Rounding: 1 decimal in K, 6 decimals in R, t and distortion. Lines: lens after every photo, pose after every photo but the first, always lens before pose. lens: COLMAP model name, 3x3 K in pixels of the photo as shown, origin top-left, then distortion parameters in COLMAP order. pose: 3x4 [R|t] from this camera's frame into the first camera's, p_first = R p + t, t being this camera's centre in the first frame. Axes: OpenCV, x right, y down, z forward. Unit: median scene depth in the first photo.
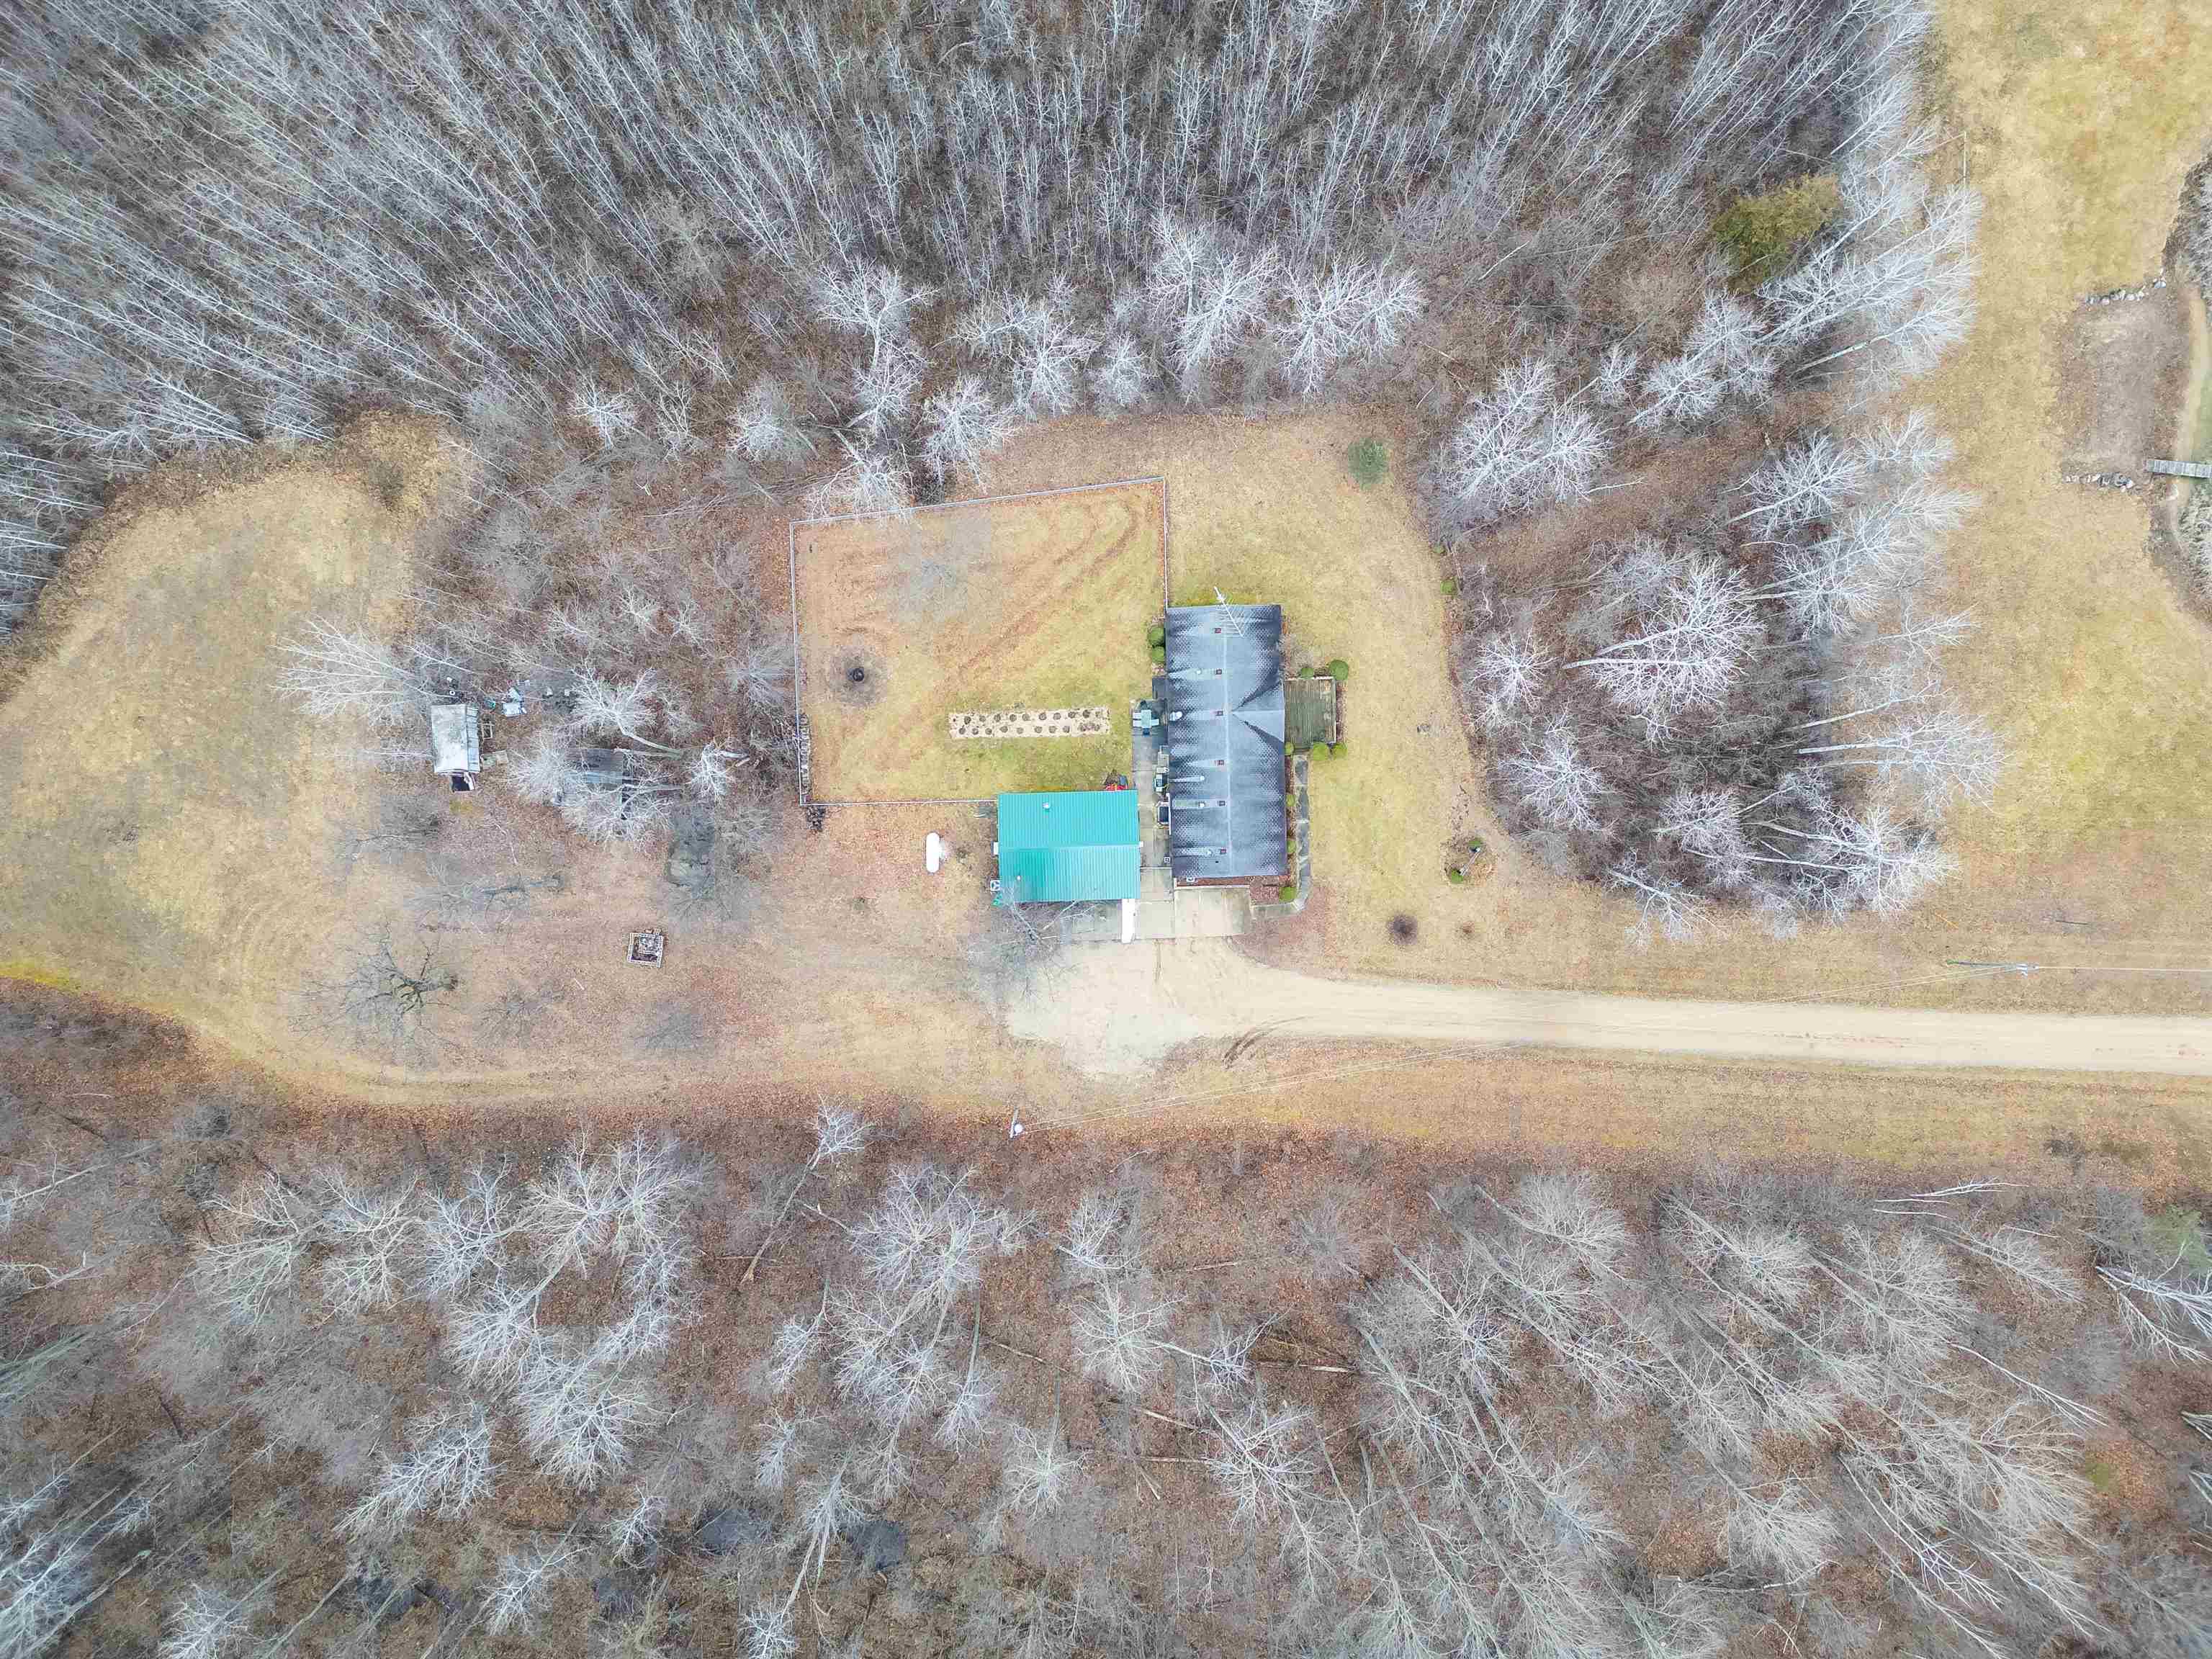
lens RADIAL K [[1510.7, 0, 1113.7], [0, 1510.7, 838.5], [0, 0, 1]] dist [0.135554, -0.171209]
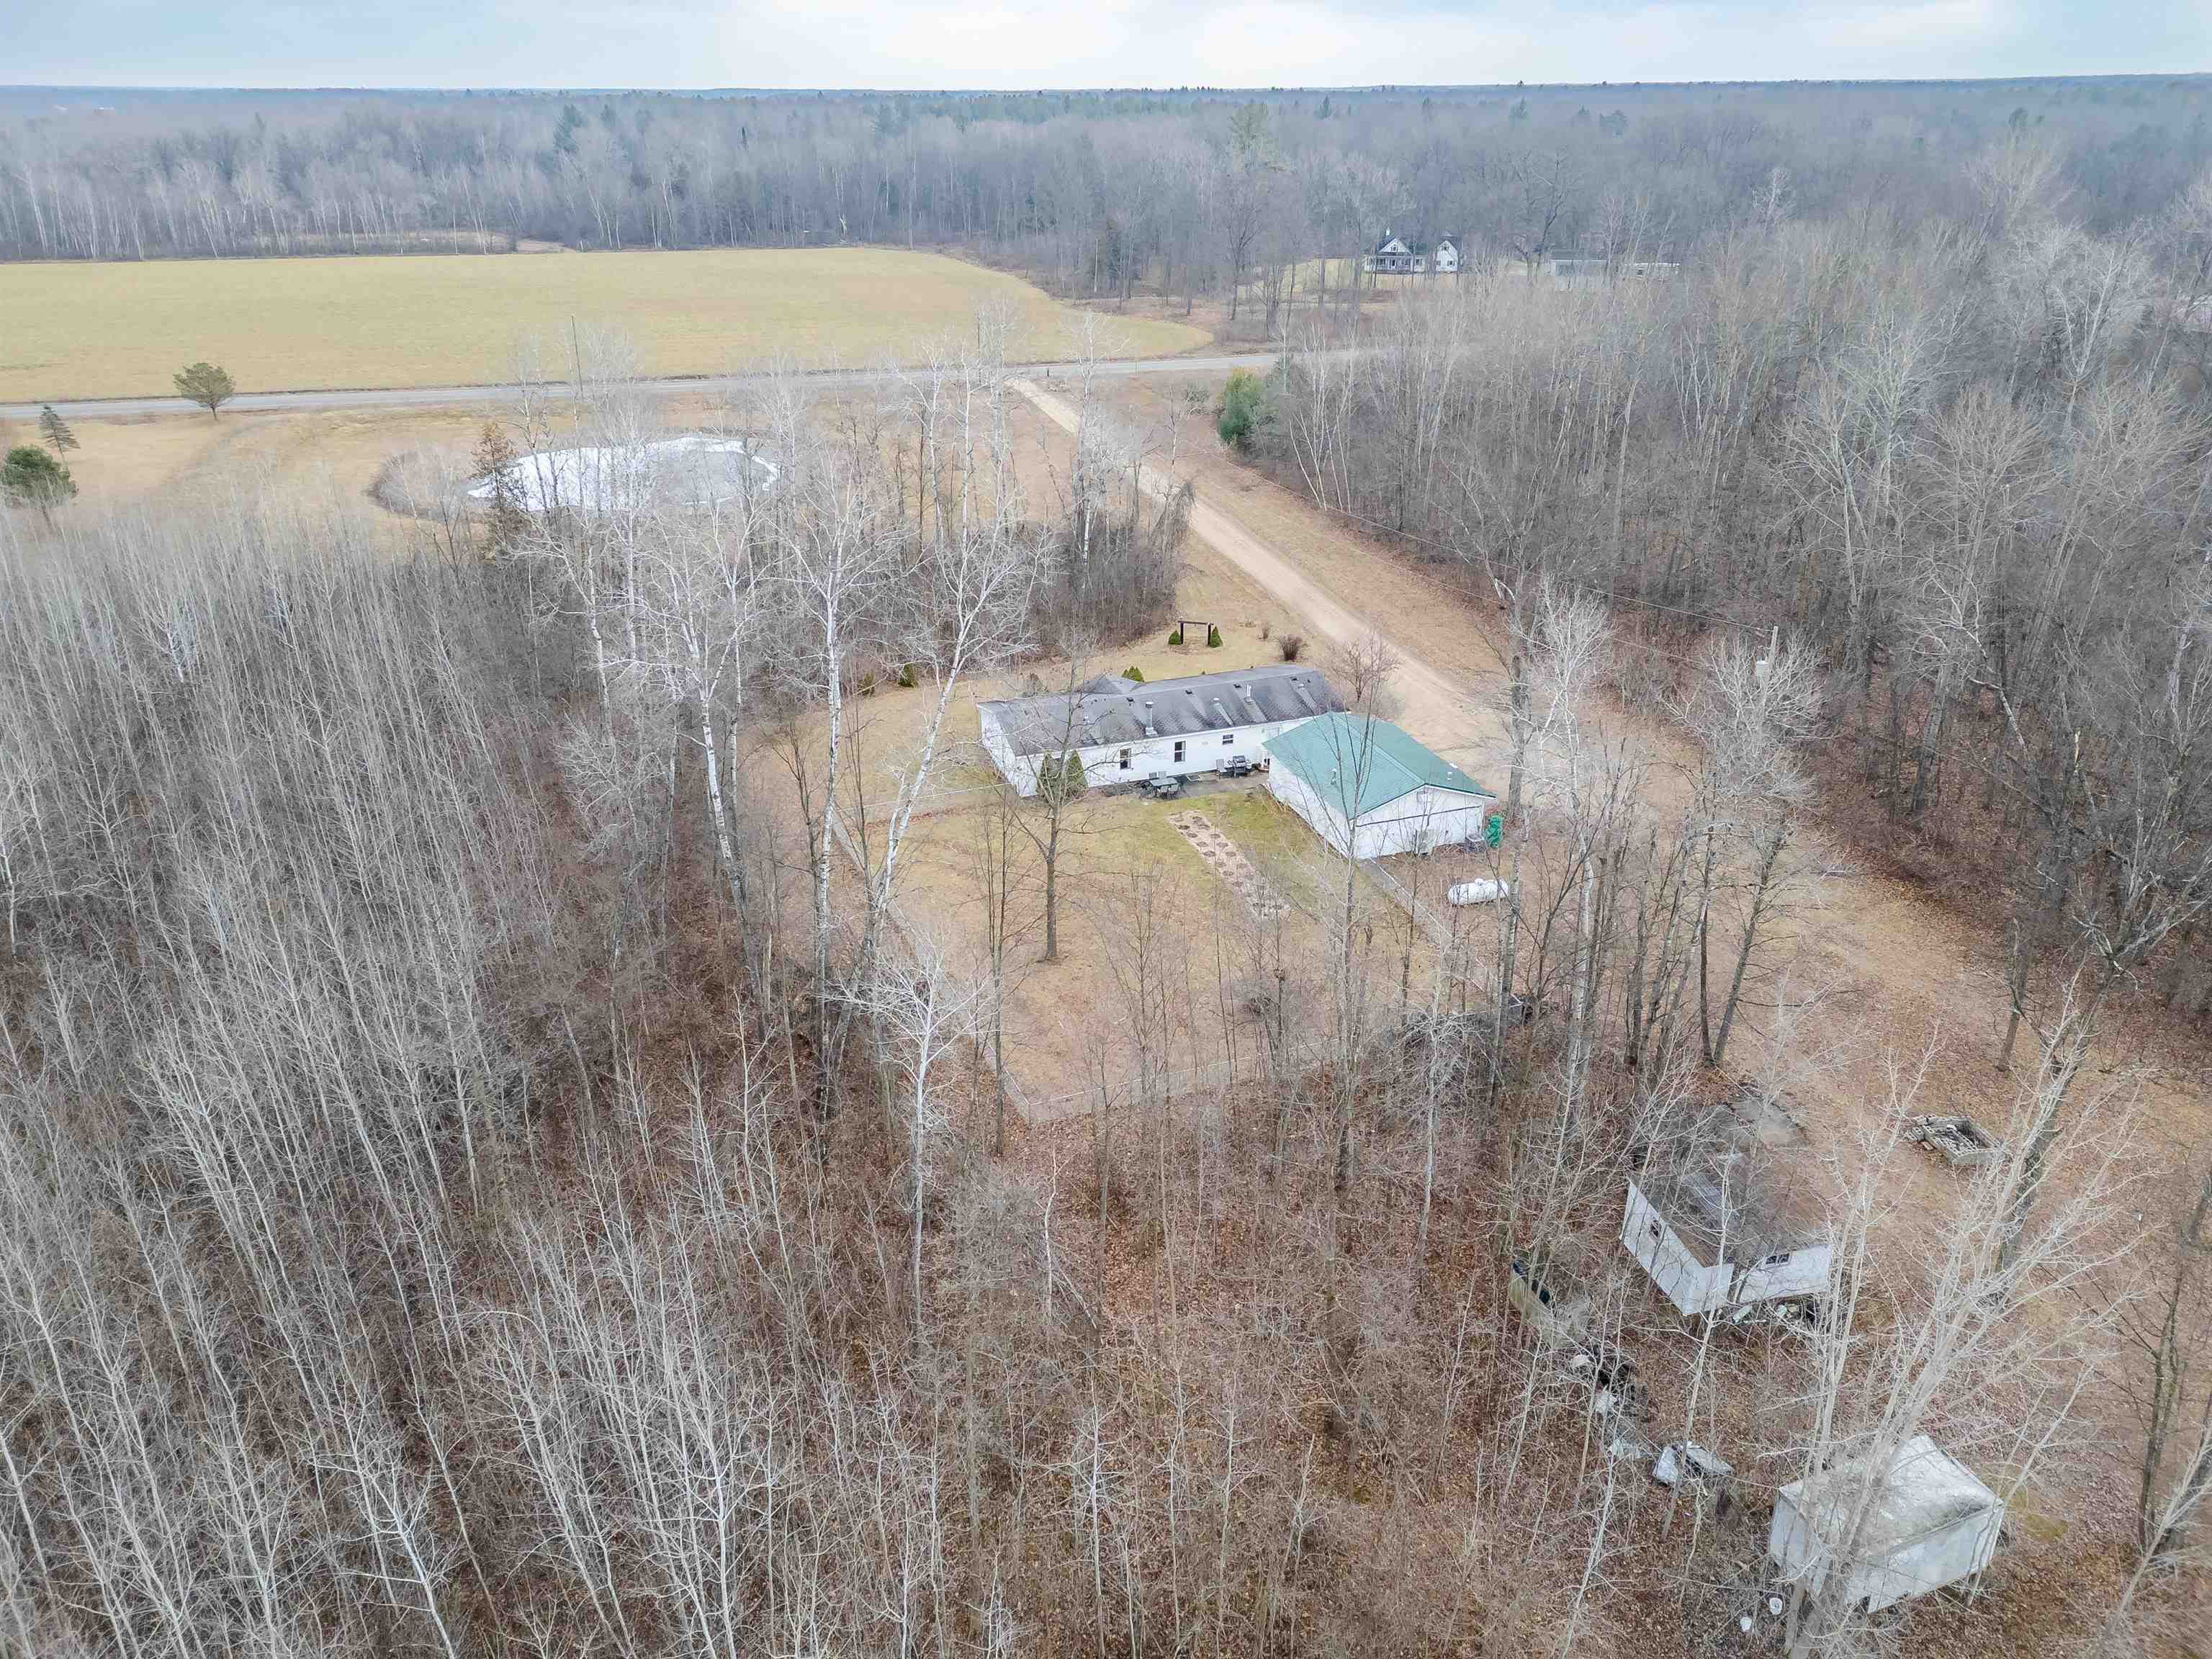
lens RADIAL K [[1510.7, 0, 1113.7], [0, 1510.7, 838.5], [0, 0, 1]] dist [0.135554, -0.171209]
pose [[-0.296396, -0.422418, 0.856570, -0.601637], [0.954925, -0.146417, 0.258224, -0.291937], [0.016338, 0.894497, 0.446775, 0.695678]]
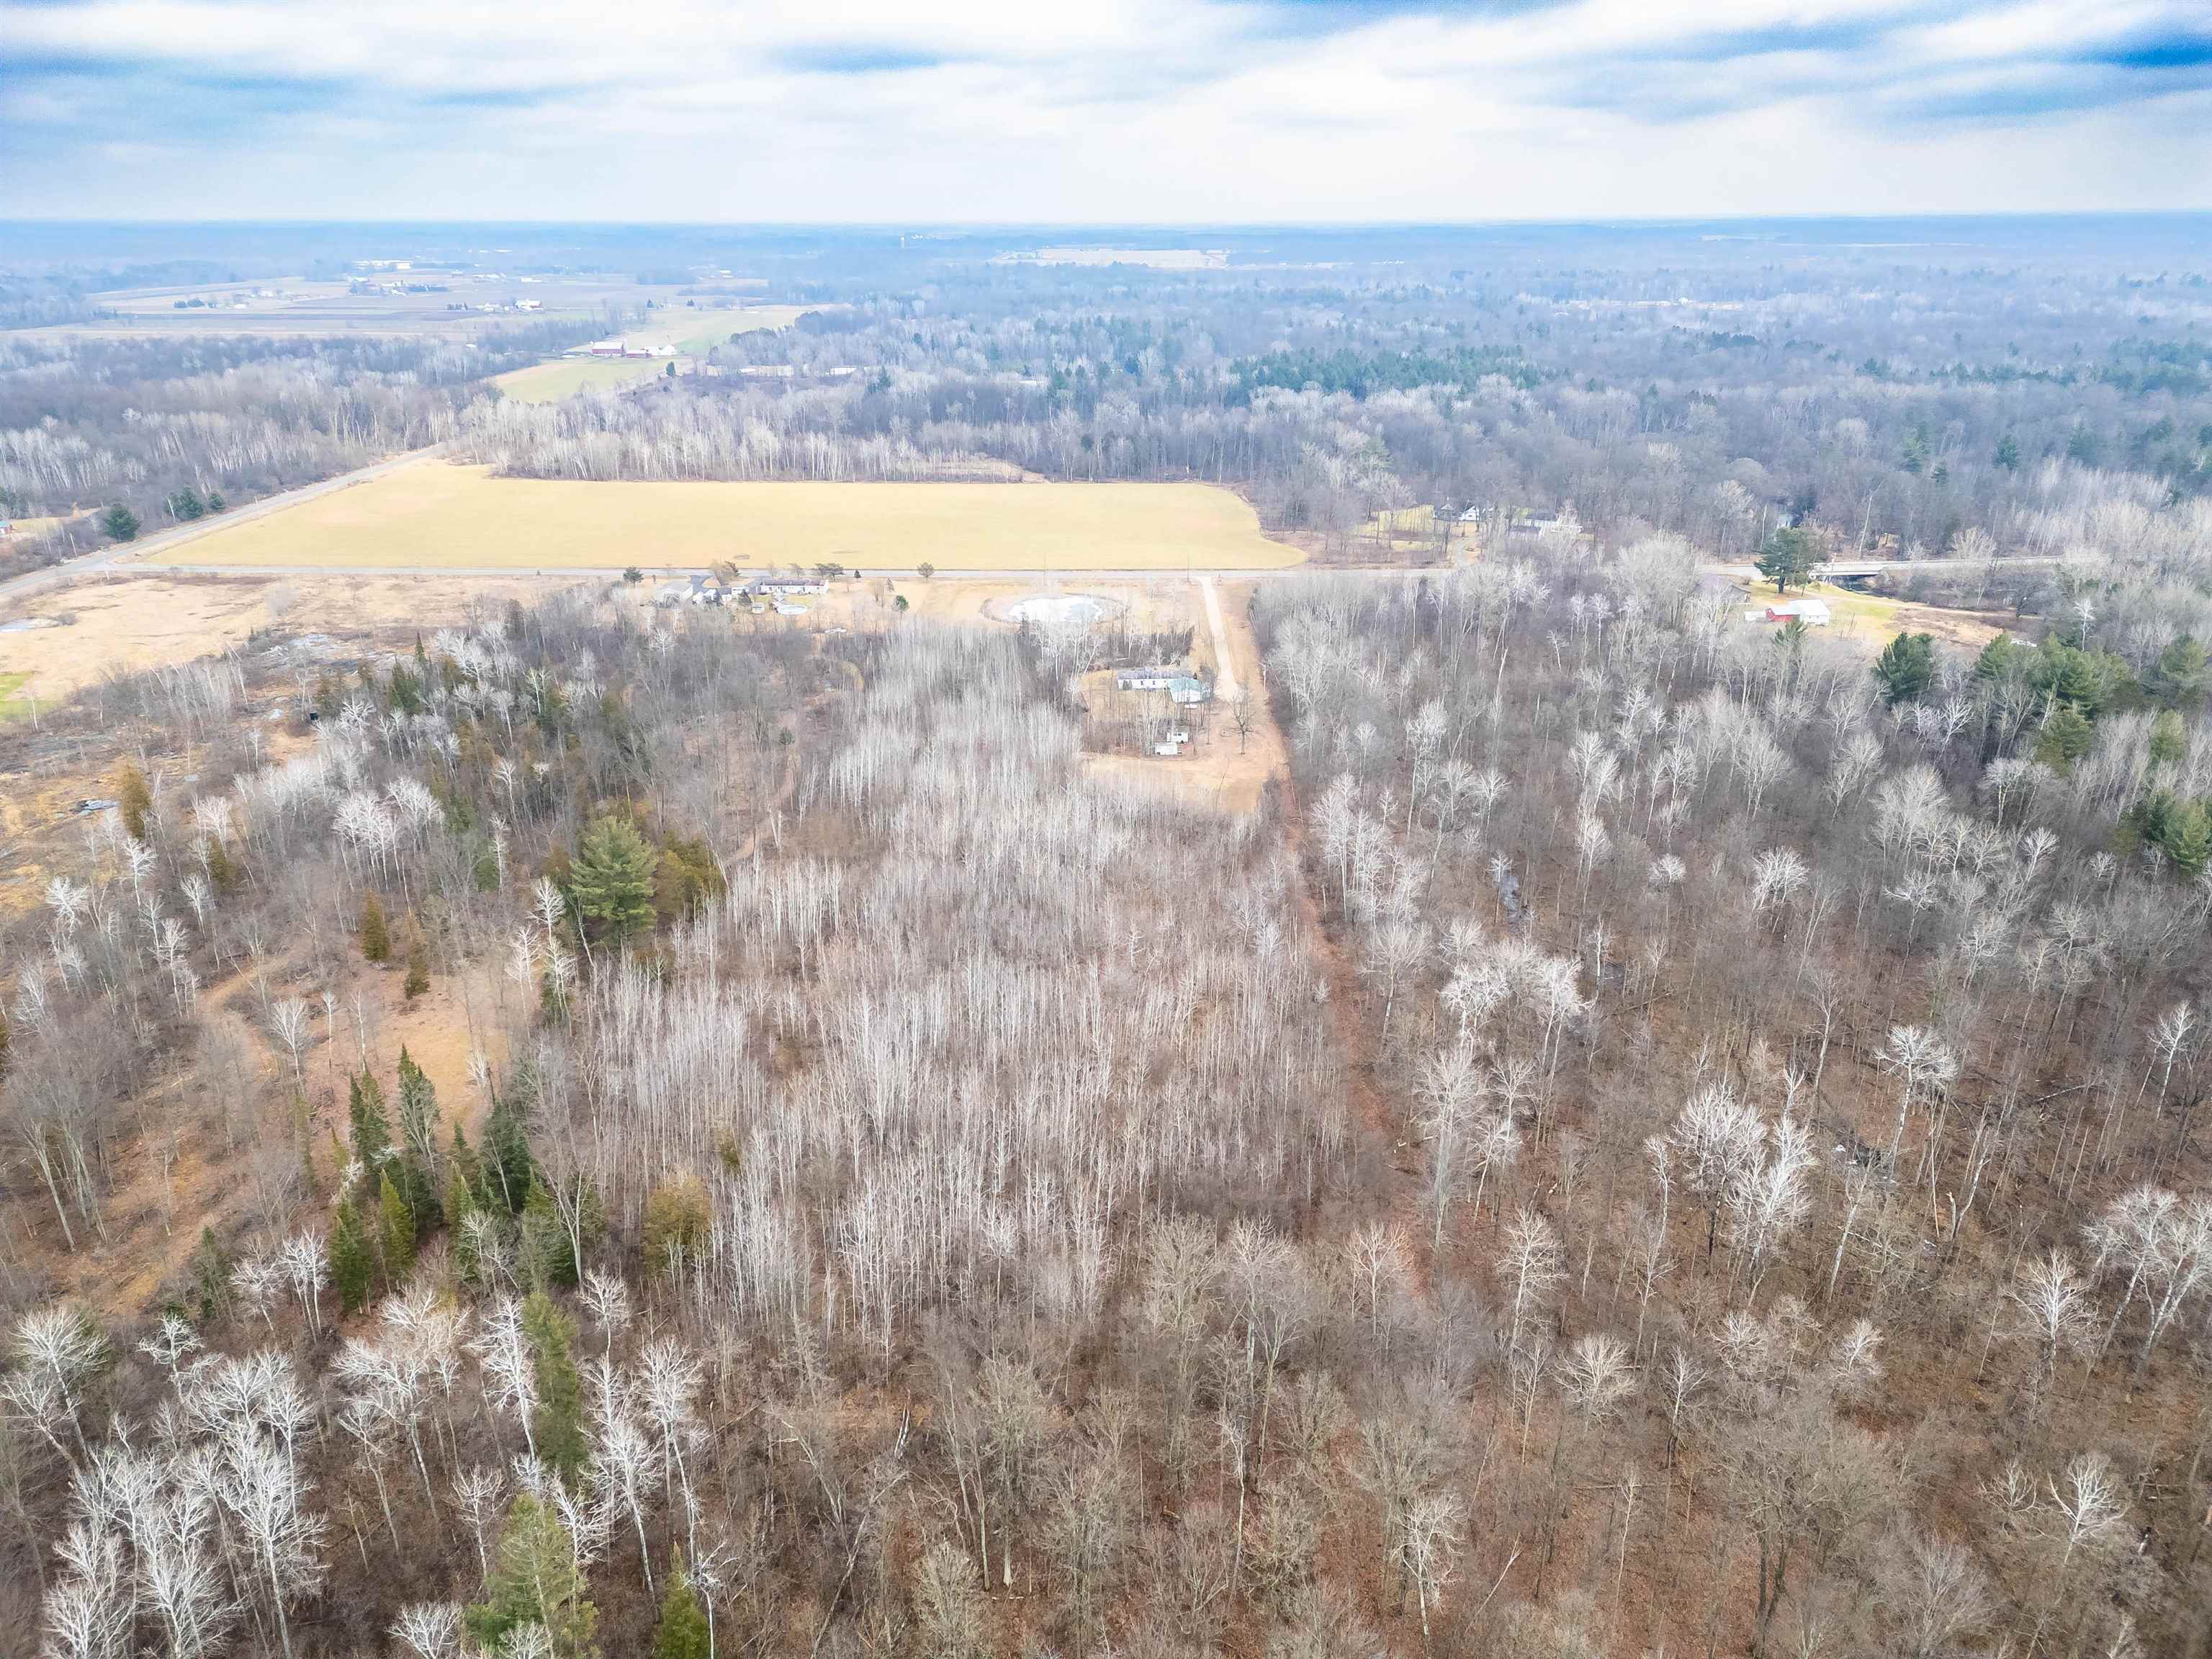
lens RADIAL K [[1510.7, 0, 1113.7], [0, 1510.7, 838.5], [0, 0, 1]] dist [0.135554, -0.171209]
pose [[-0.022007, -0.383688, 0.923201, -3.281352], [0.999591, -0.025292, 0.013316, -0.212515], [0.018240, 0.923116, 0.384088, -0.012030]]
